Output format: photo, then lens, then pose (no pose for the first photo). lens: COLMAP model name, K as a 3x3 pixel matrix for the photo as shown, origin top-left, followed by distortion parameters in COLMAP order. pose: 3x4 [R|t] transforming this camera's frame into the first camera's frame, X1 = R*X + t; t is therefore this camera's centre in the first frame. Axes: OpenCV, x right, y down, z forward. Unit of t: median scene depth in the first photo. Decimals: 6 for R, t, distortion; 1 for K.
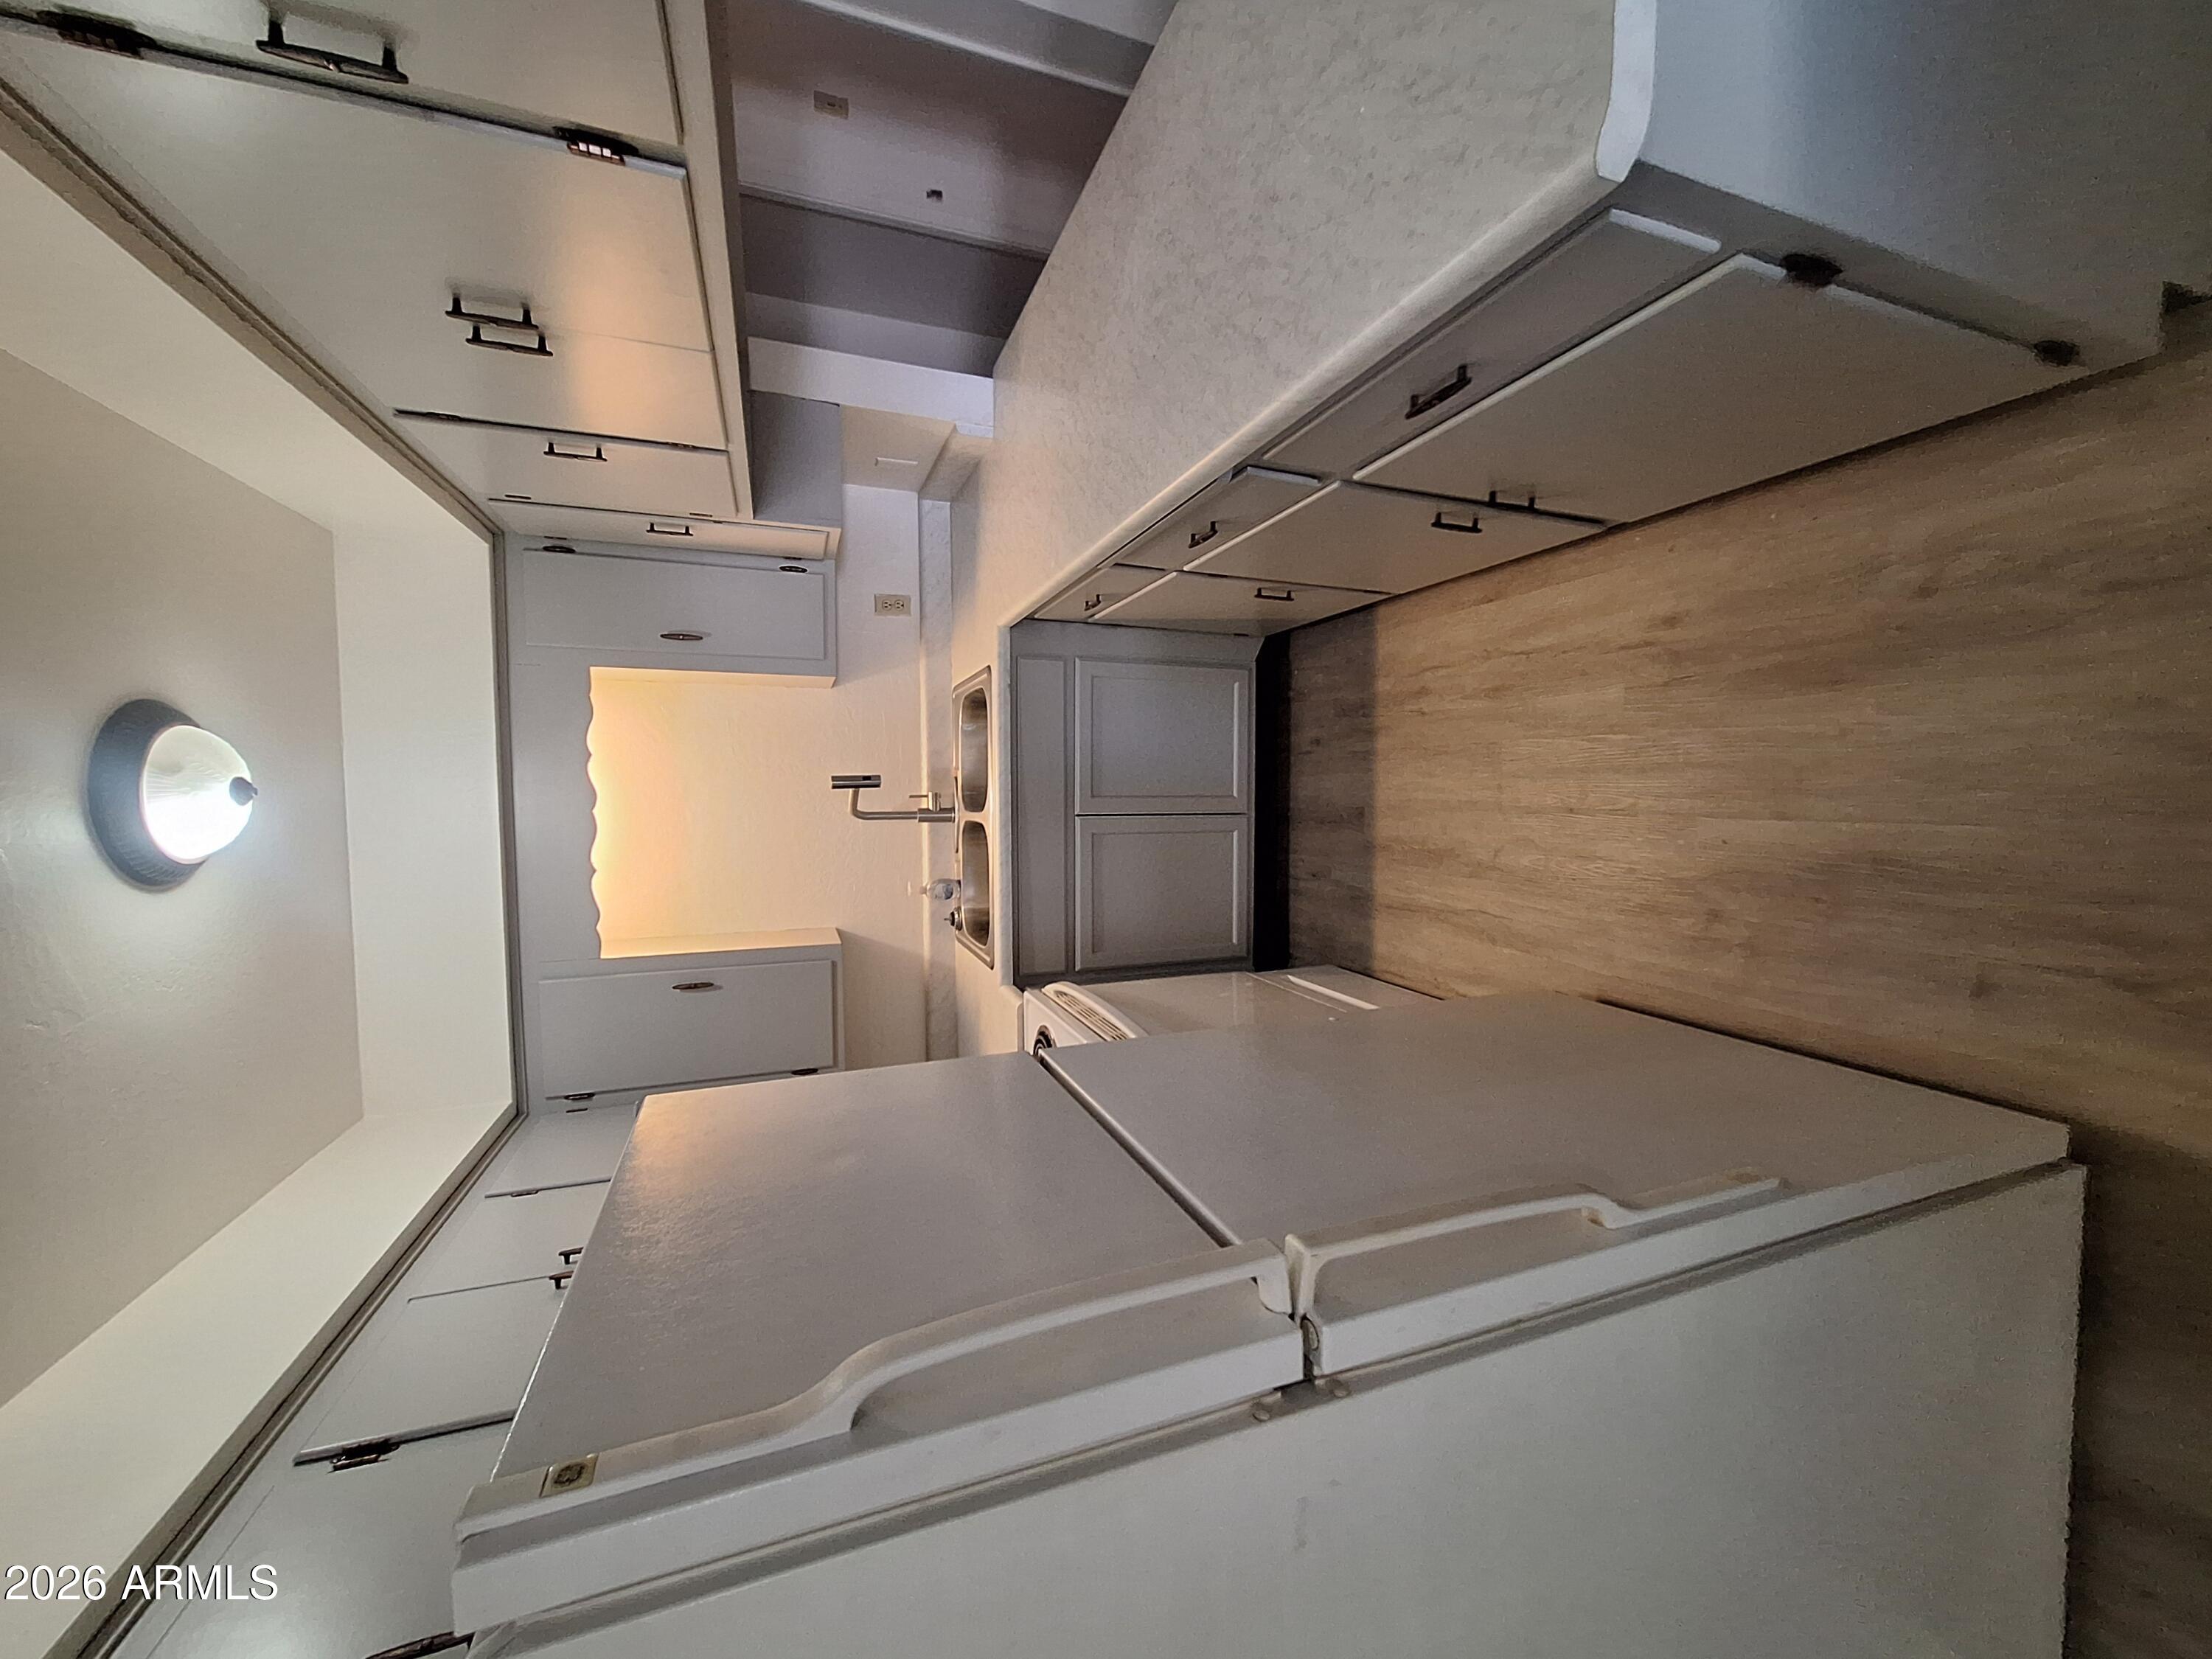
lens RADIAL K [[863.0, 0, 1106.0], [0, 863.0, 829.5], [0, 0, 1]] dist [0.000867, 0.000122]
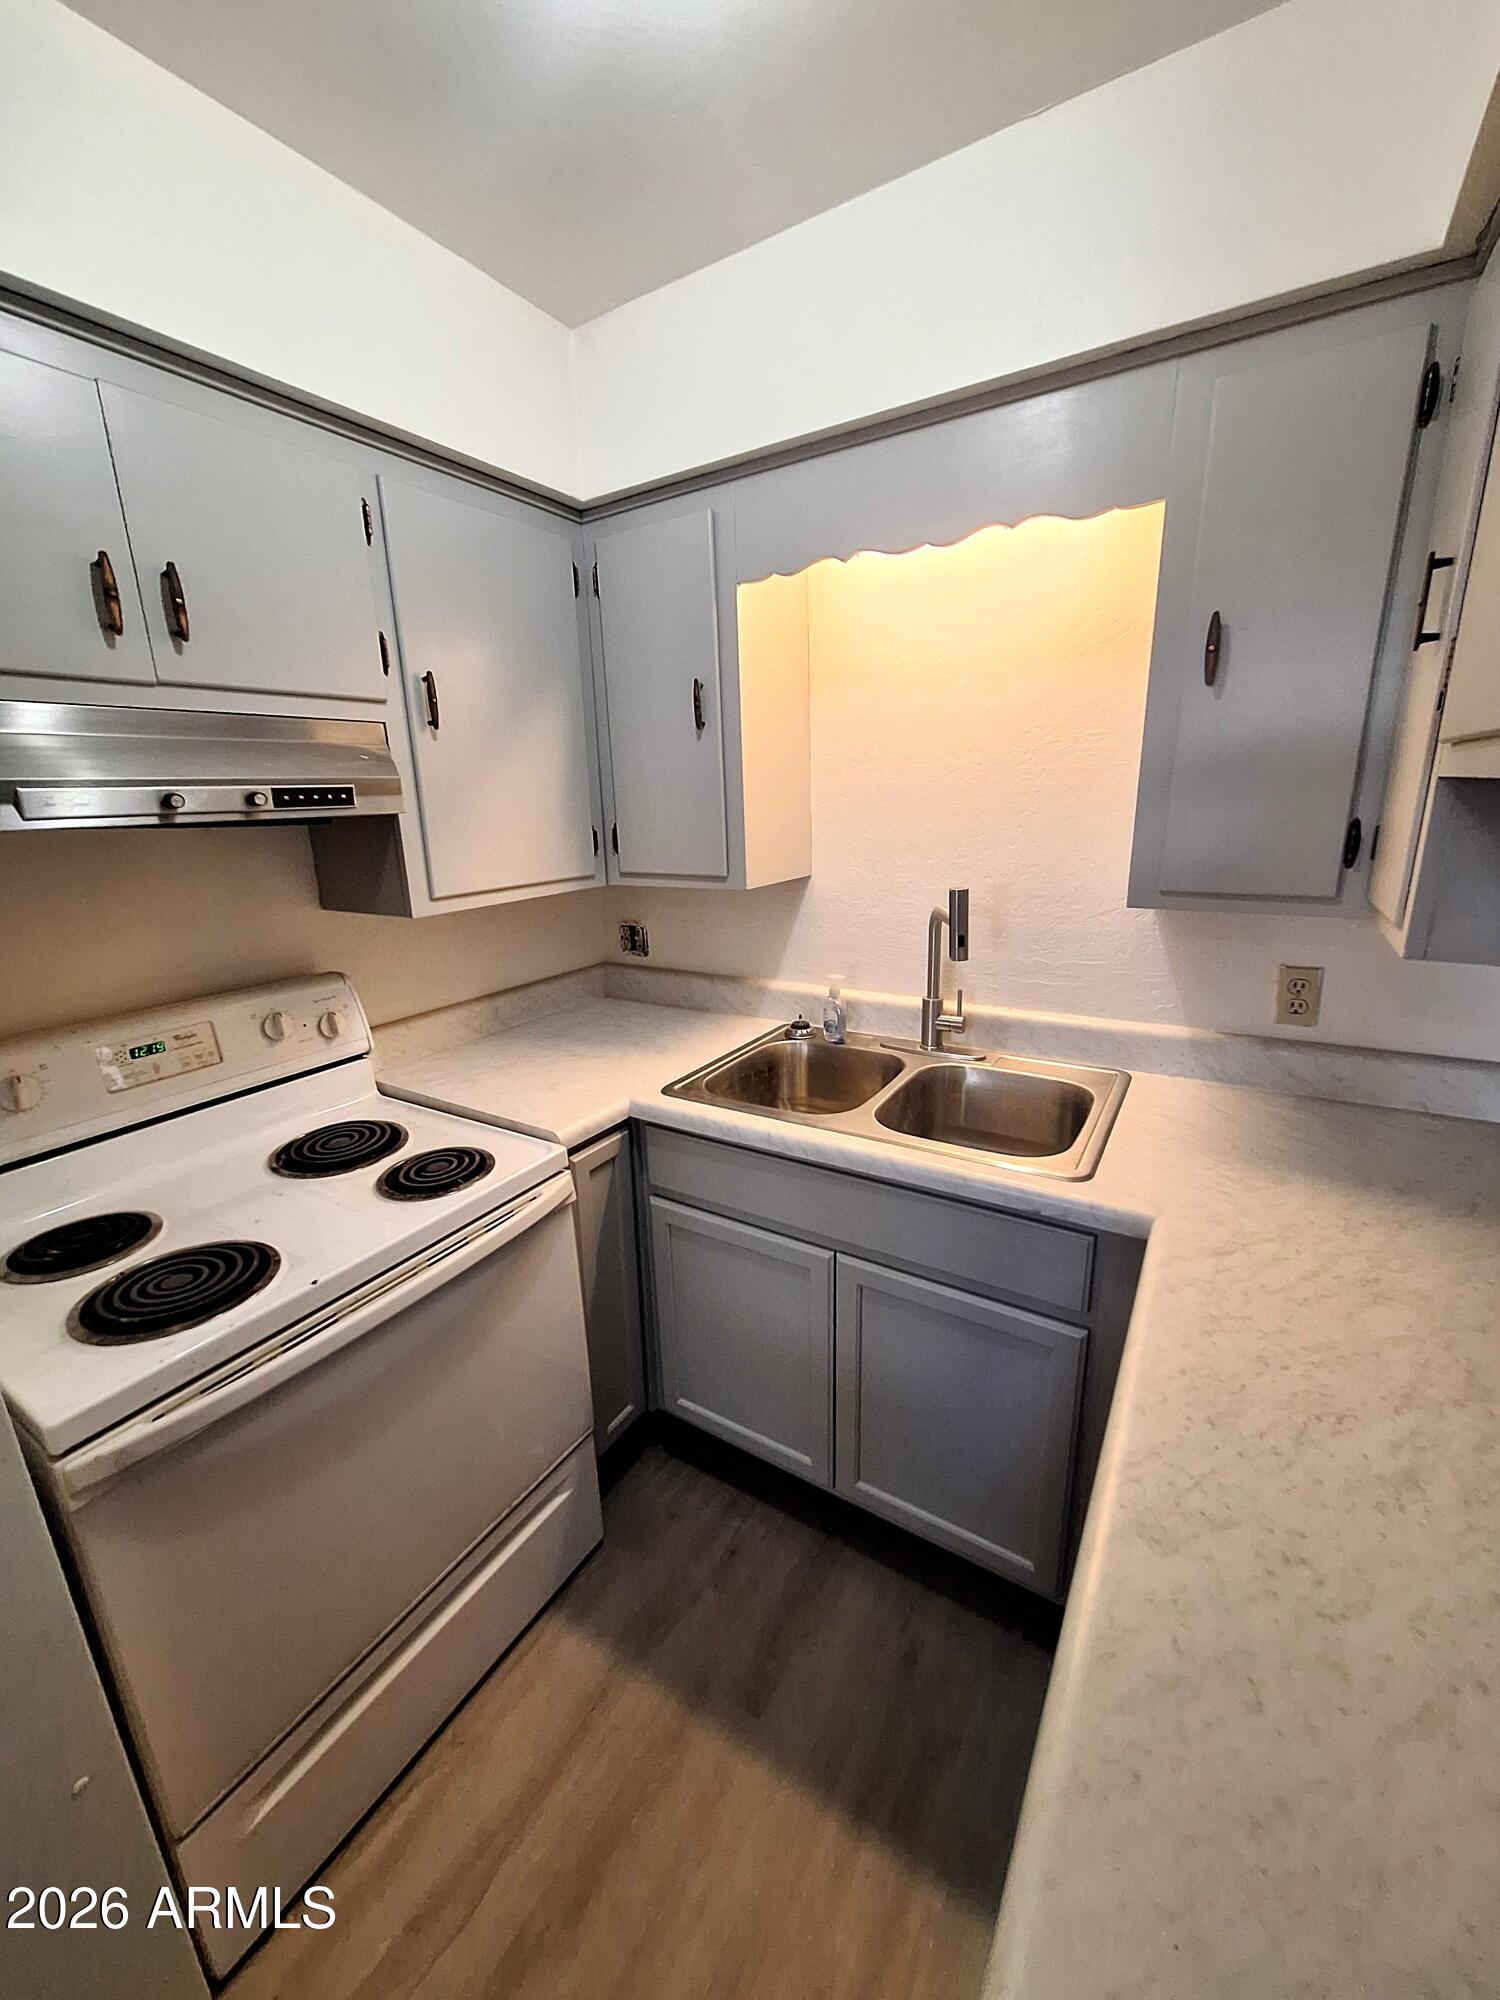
lens RADIAL K [[783.5, 0, 758.1], [0, 783.5, 1003.2], [0, 0, 1]] dist [-0.001639, 0.000756]
pose [[-0.159034, 0.986666, -0.034633, -0.202854], [-0.871142, -0.123734, 0.475185, -0.236052], [0.464564, 0.105741, 0.879204, 0.445776]]
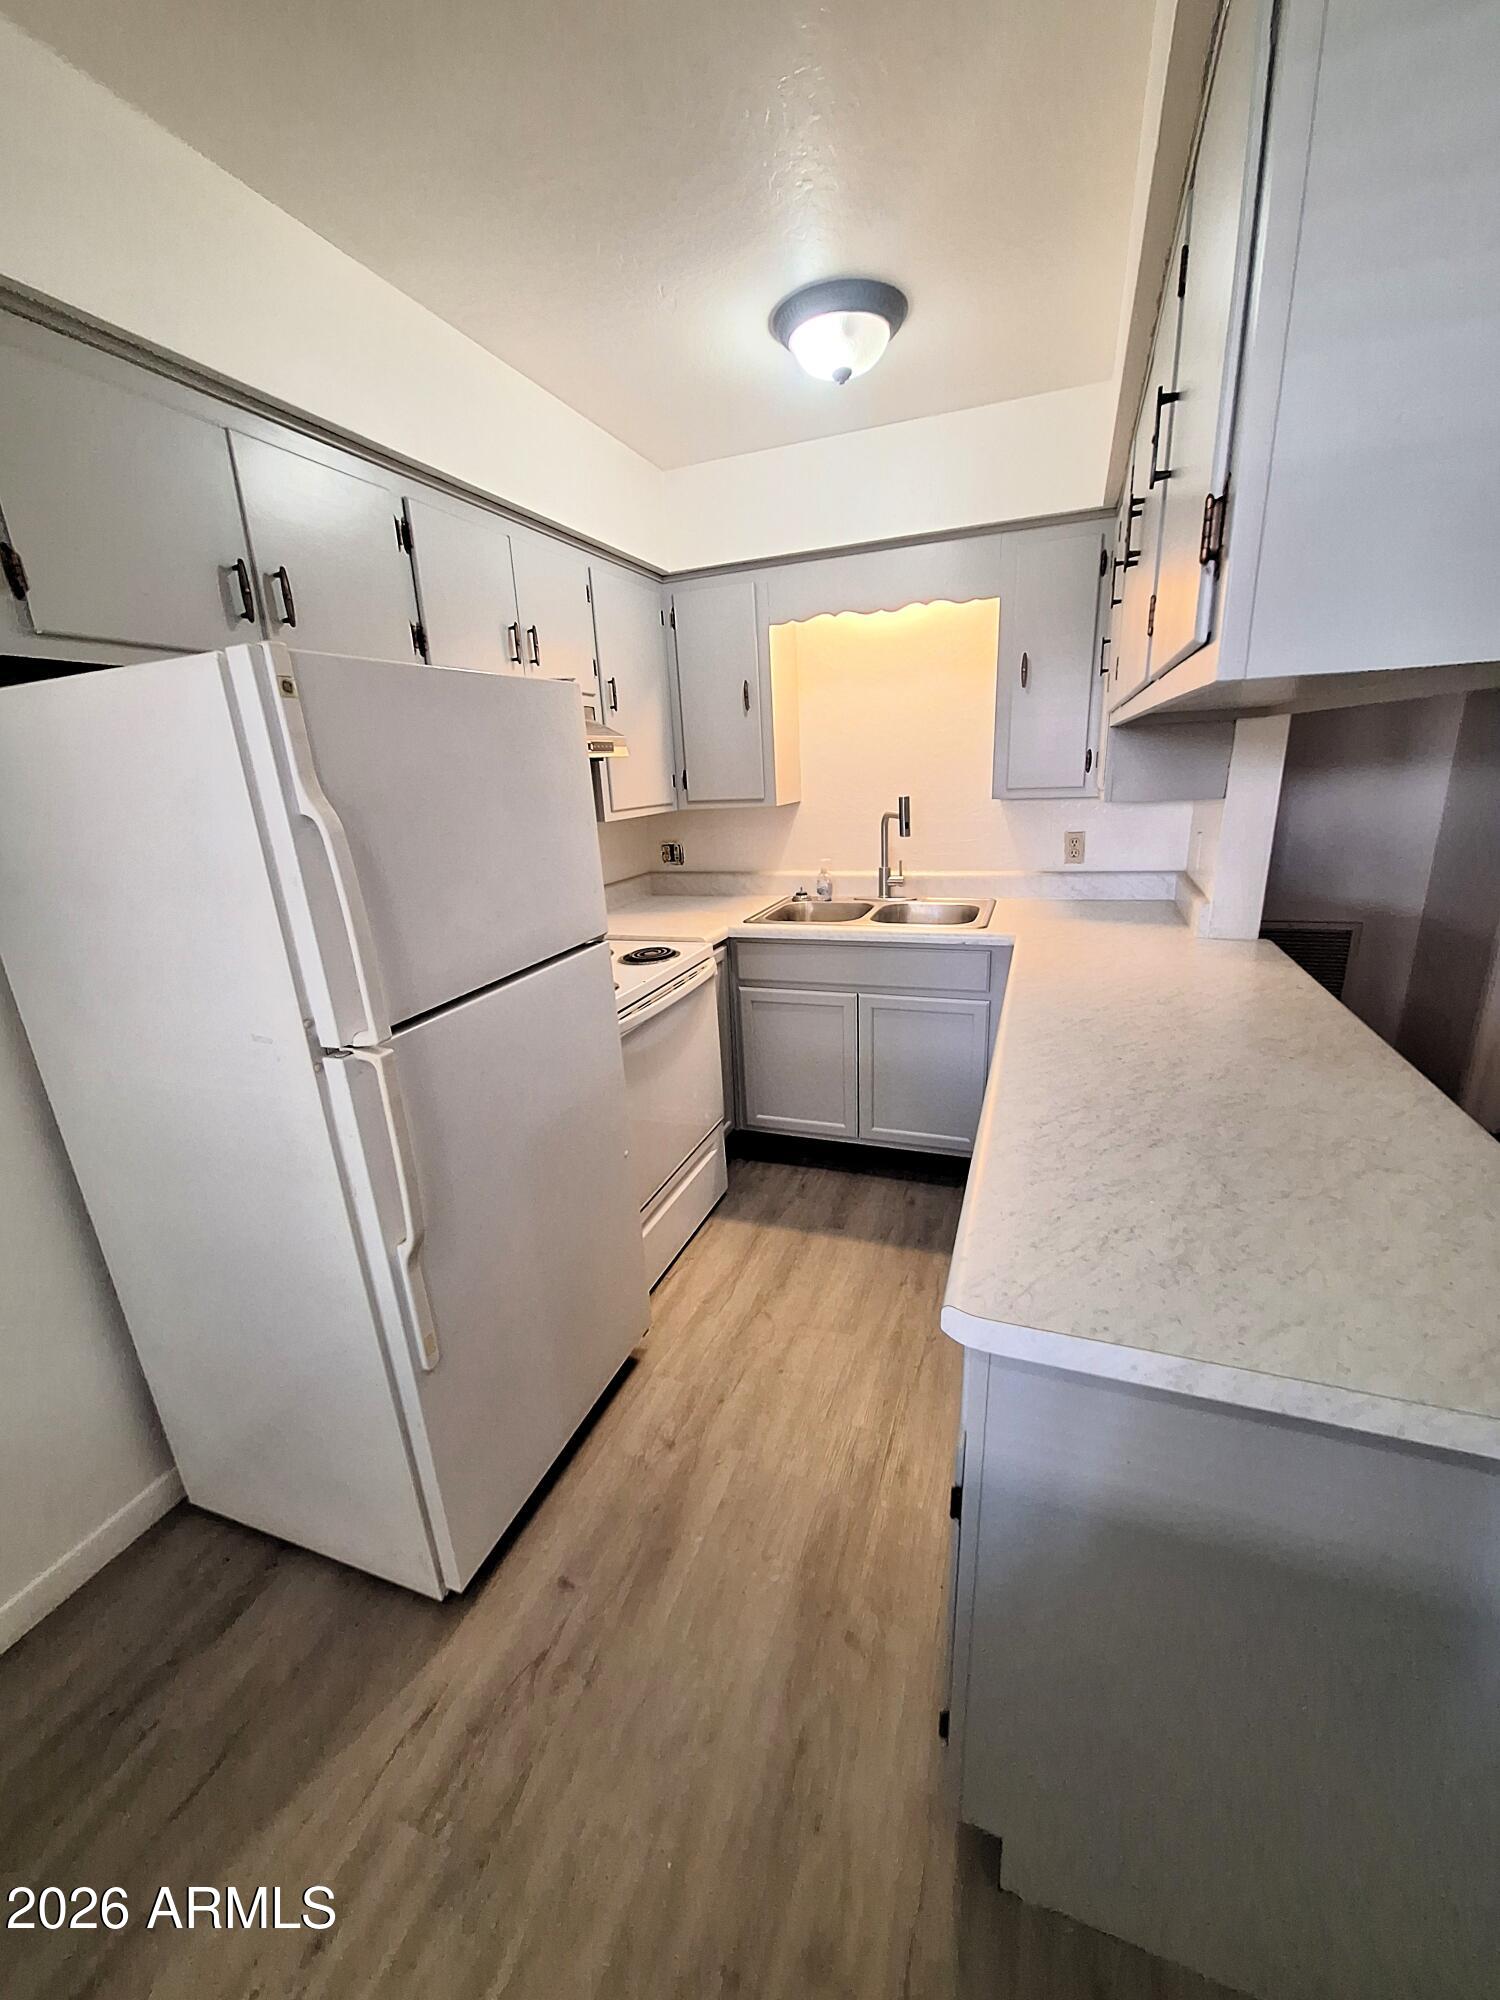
lens RADIAL K [[783.5, 0, 758.1], [0, 783.5, 1003.2], [0, 0, 1]] dist [-0.001639, 0.000756]
pose [[-0.076153, 0.996441, -0.036139, 0.030229], [-0.953297, -0.062136, 0.295573, -0.220833], [0.292276, 0.056960, 0.954636, -0.106698]]
